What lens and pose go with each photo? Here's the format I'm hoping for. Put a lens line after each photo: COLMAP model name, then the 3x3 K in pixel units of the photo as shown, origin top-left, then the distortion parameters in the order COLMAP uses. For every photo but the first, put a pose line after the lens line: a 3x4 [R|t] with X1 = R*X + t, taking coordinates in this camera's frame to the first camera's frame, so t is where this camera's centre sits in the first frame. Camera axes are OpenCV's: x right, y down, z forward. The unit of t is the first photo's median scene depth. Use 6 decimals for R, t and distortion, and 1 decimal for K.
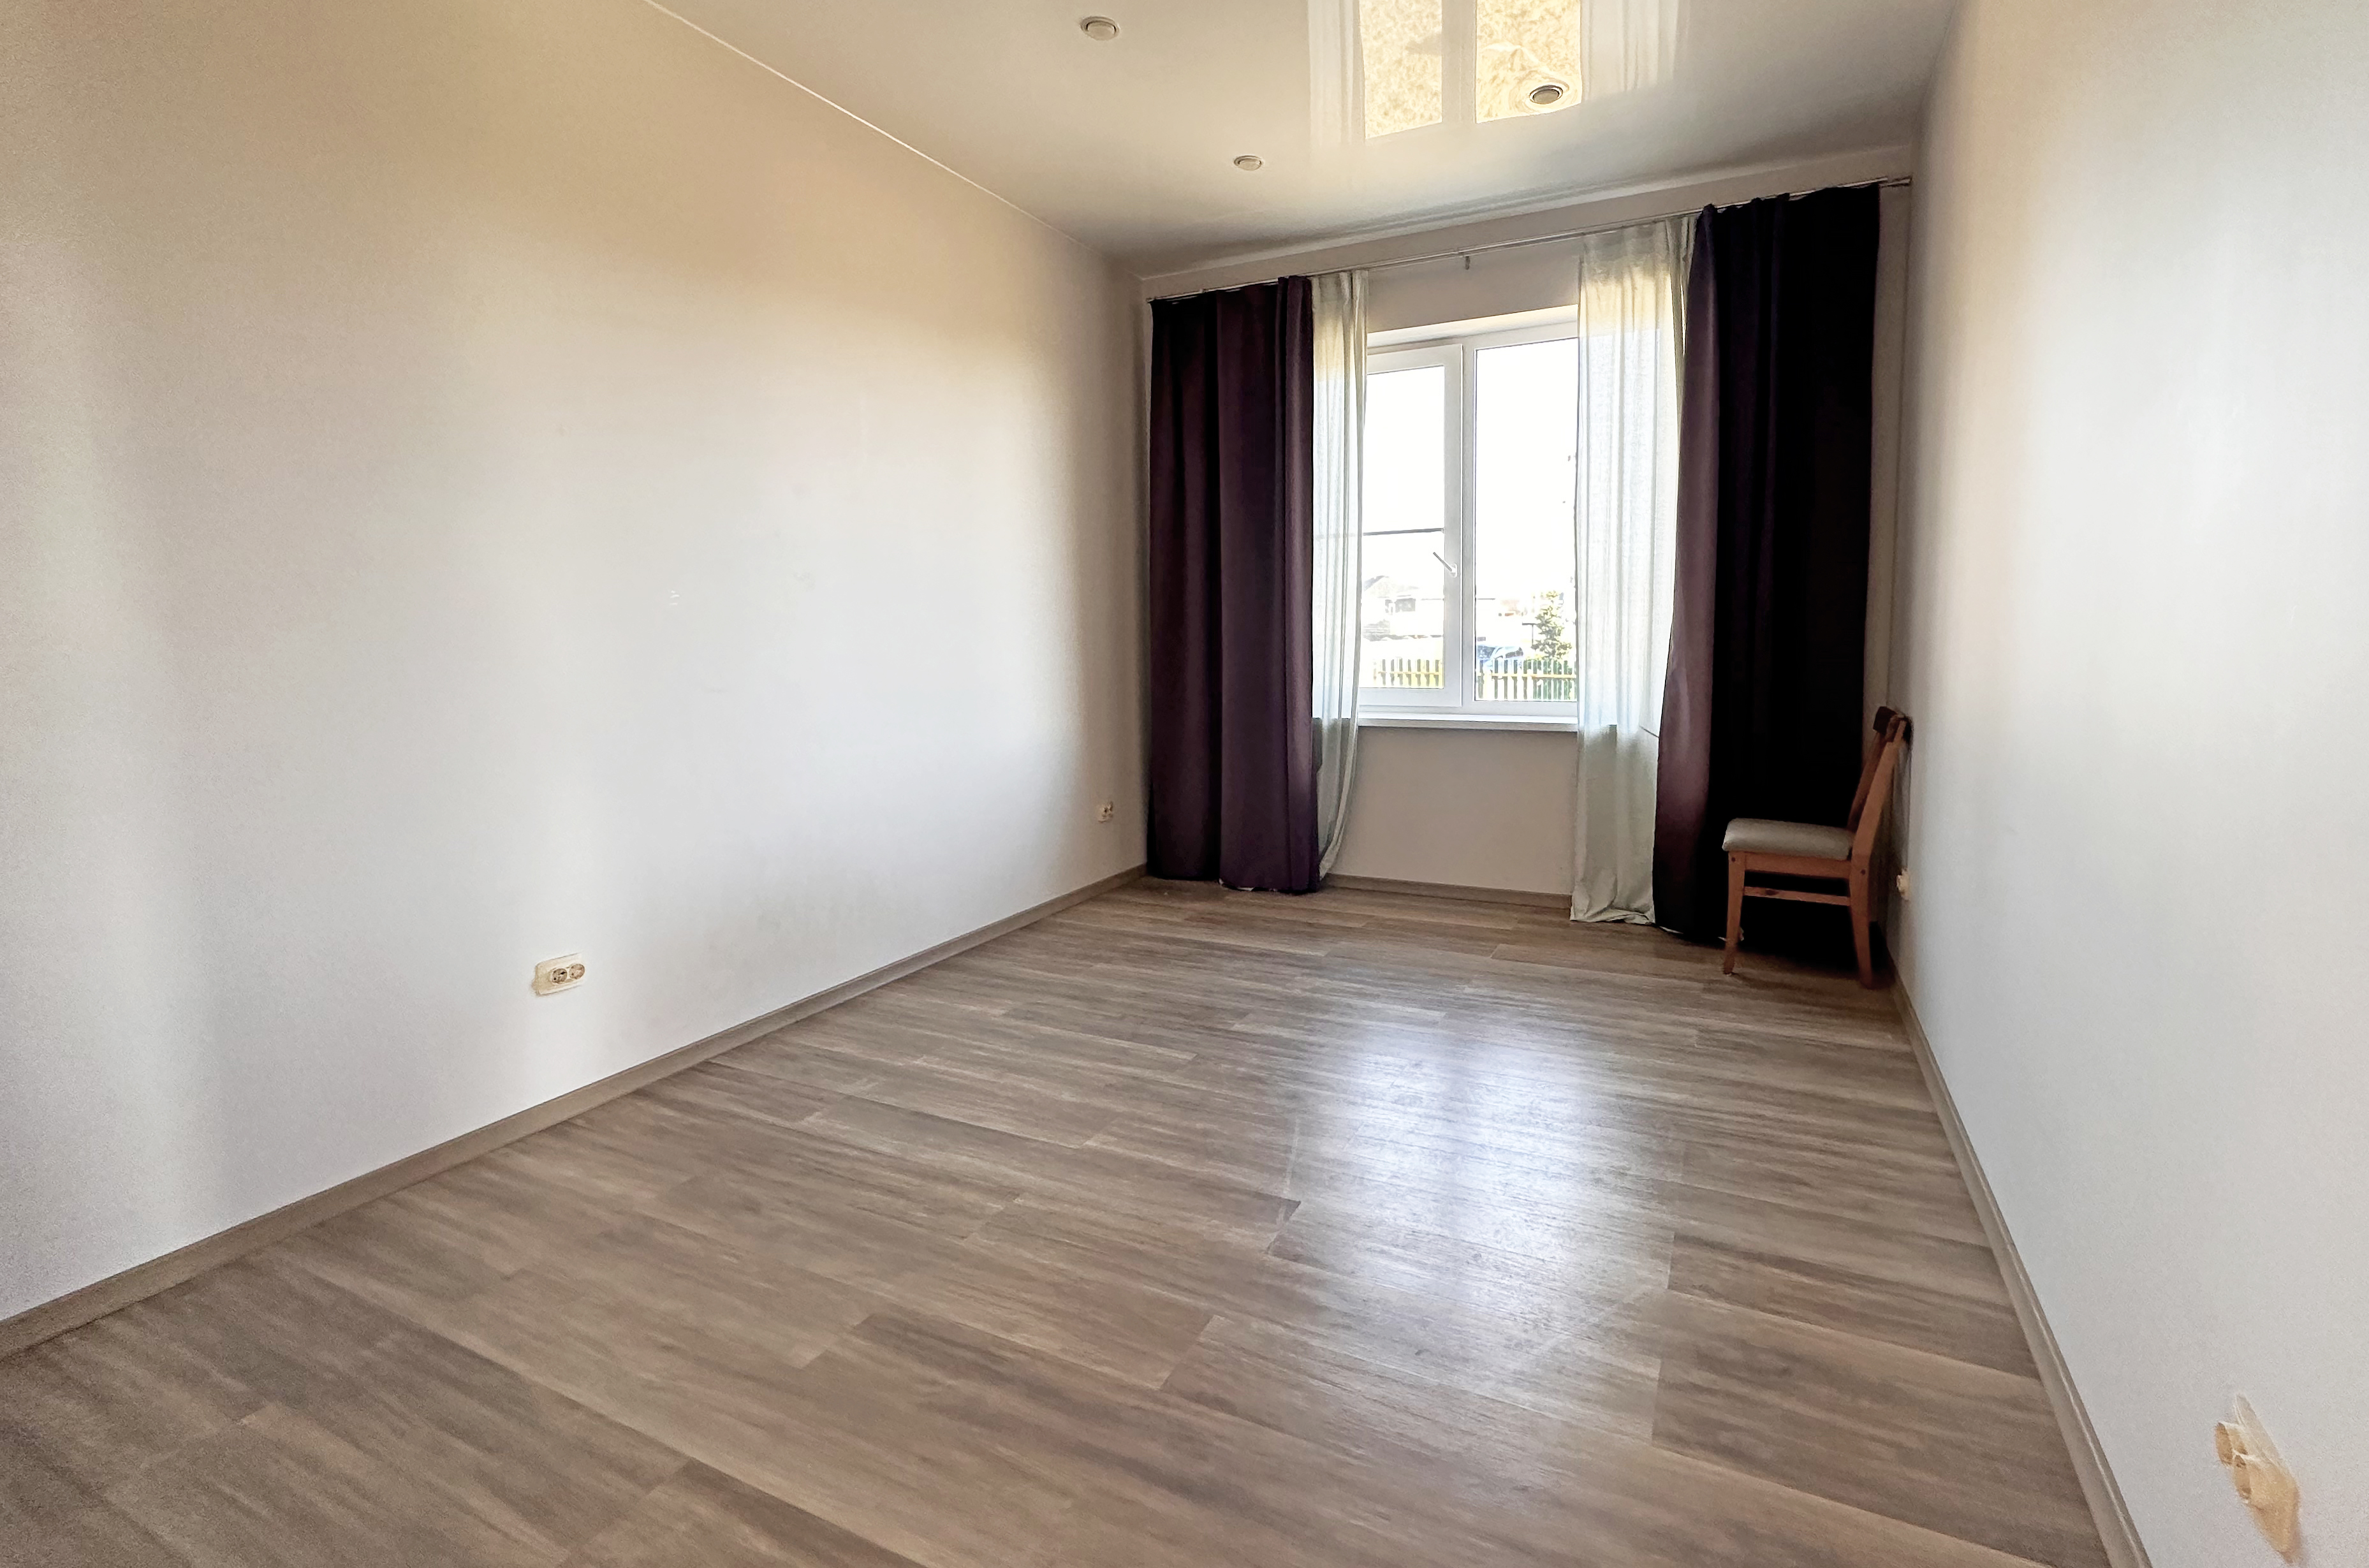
lens RADIAL K [[838.1, 0, 1188.0], [0, 838.1, 702.5], [0, 0, 1]] dist [-0.006451, 0.000071]
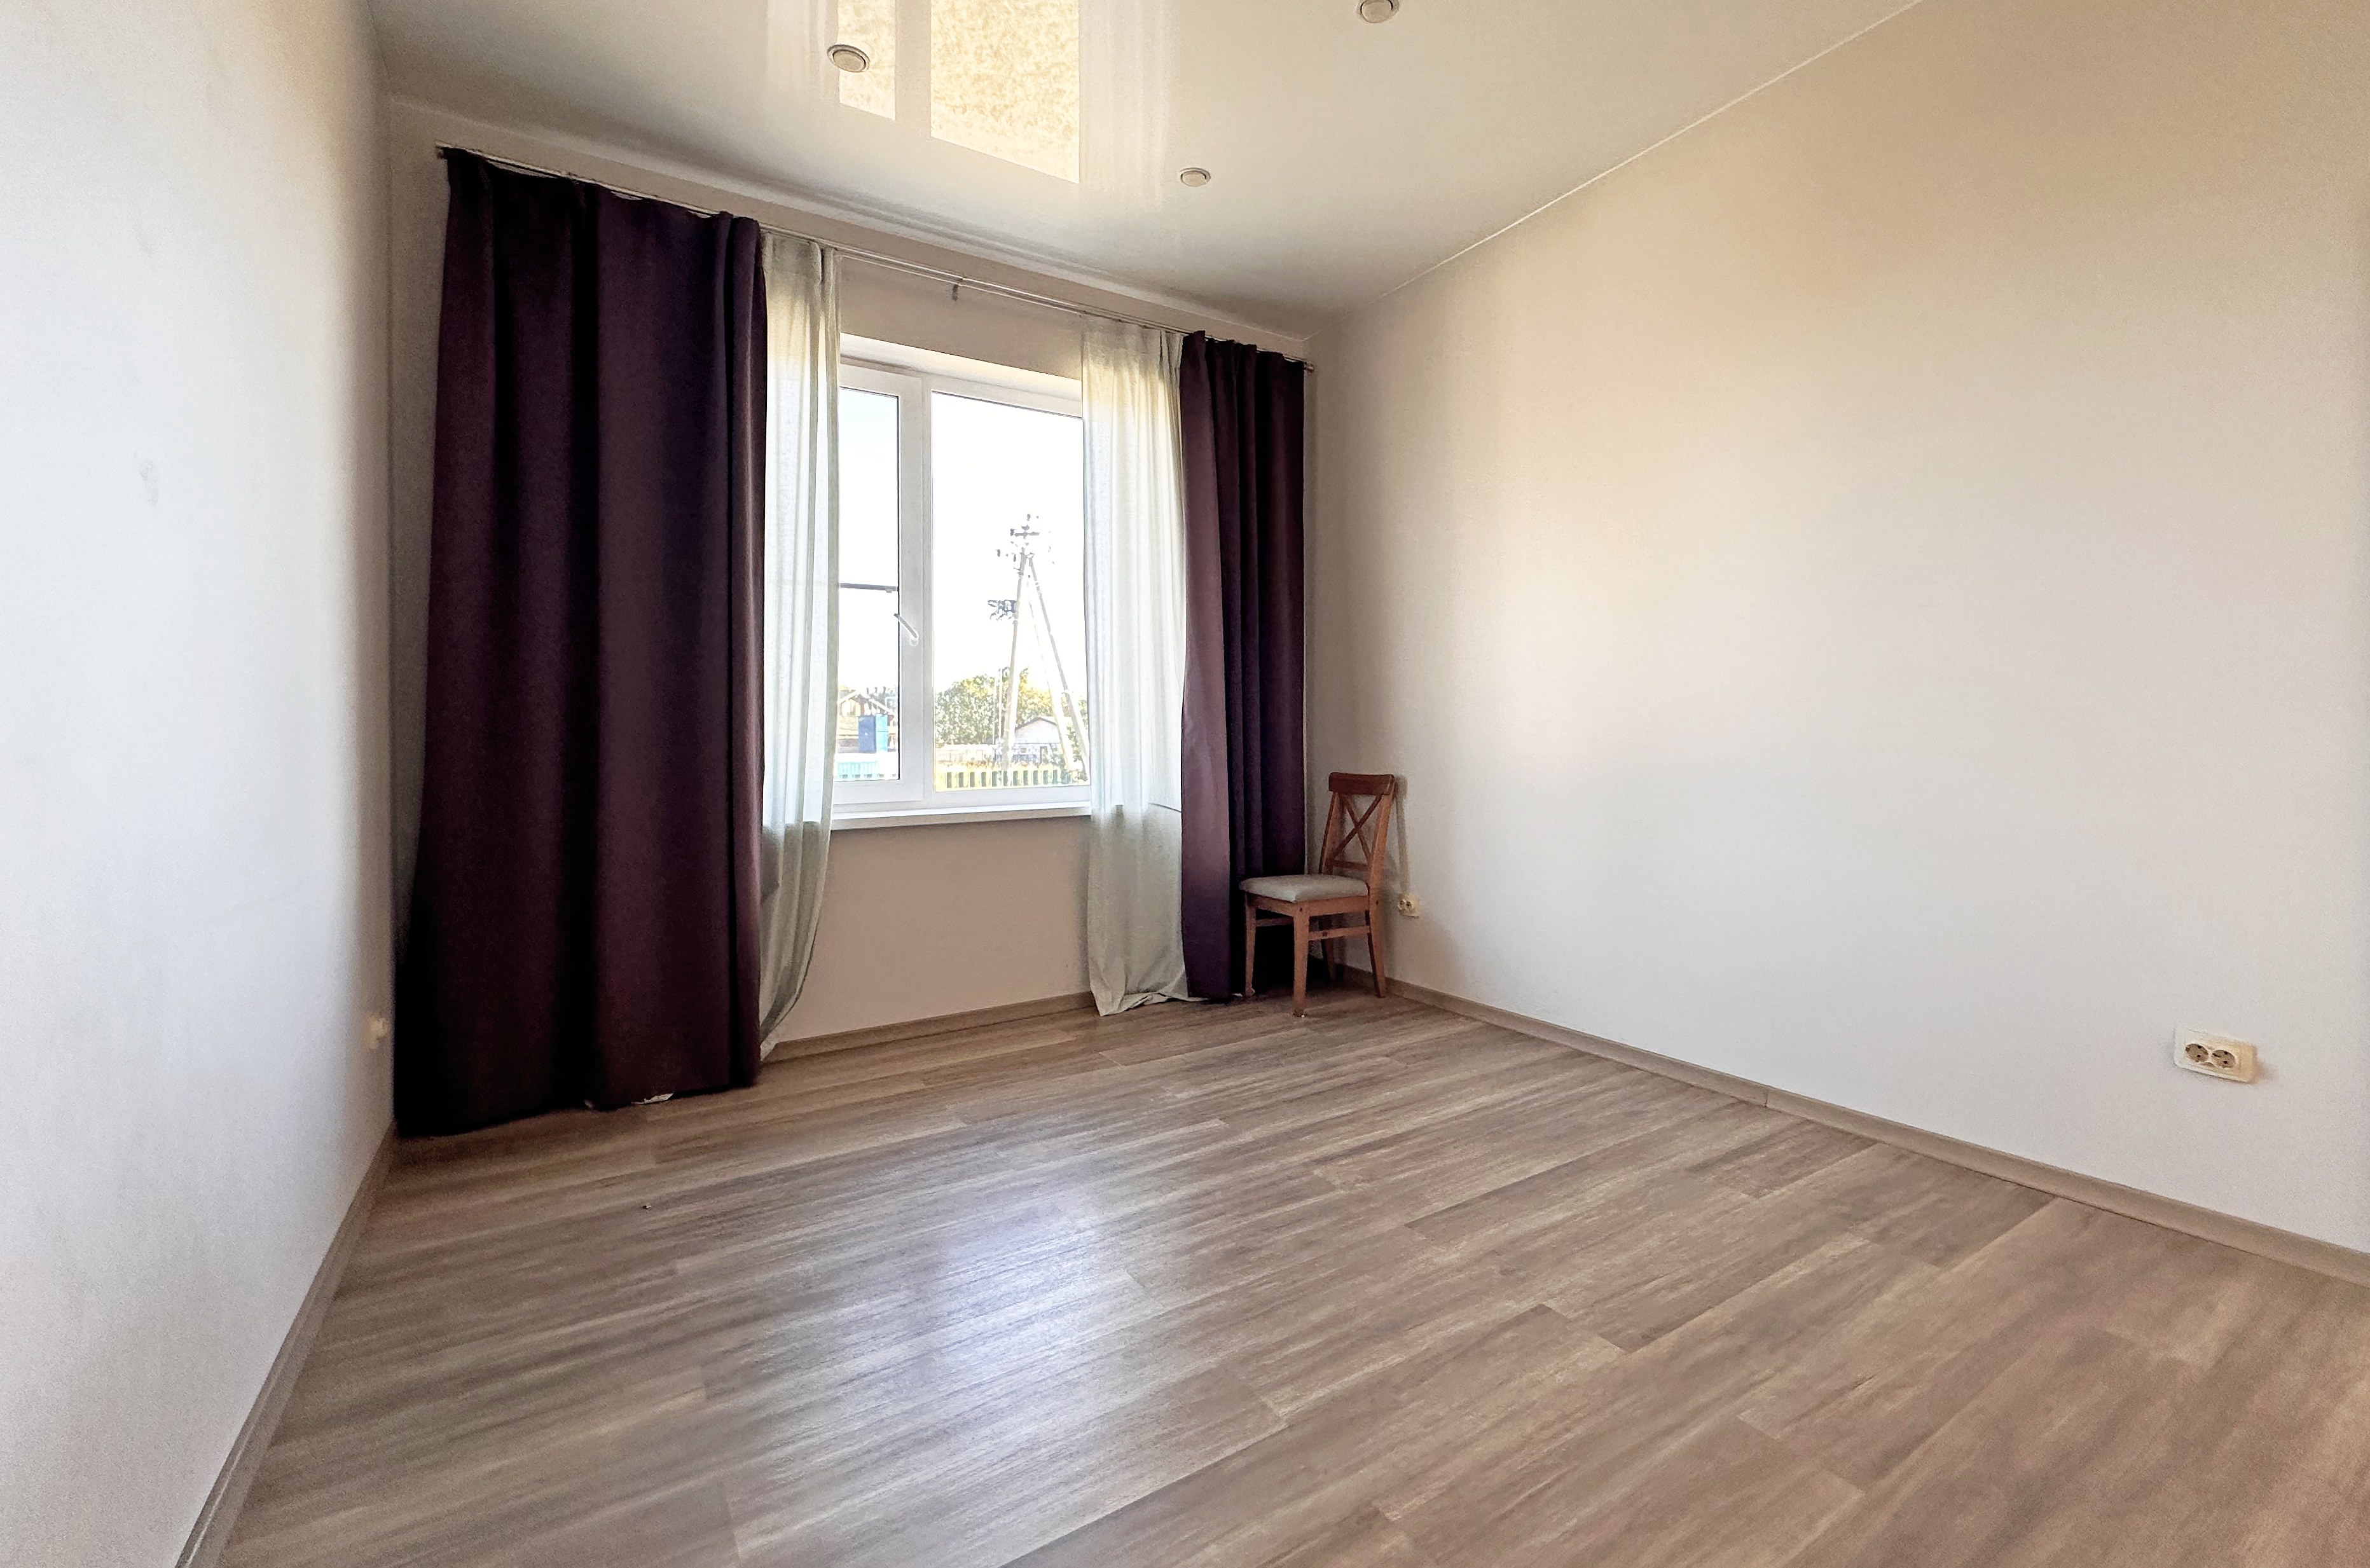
lens RADIAL K [[965.5, 0, 1186.3], [0, 965.5, 728.8], [0, 0, 1]] dist [-0.002621, -0.000152]
pose [[0.586202, 0.015287, 0.810021, -0.370724], [0.064020, 0.995822, -0.065123, 0.016190], [-0.807632, 0.090032, 0.582773, 0.267791]]
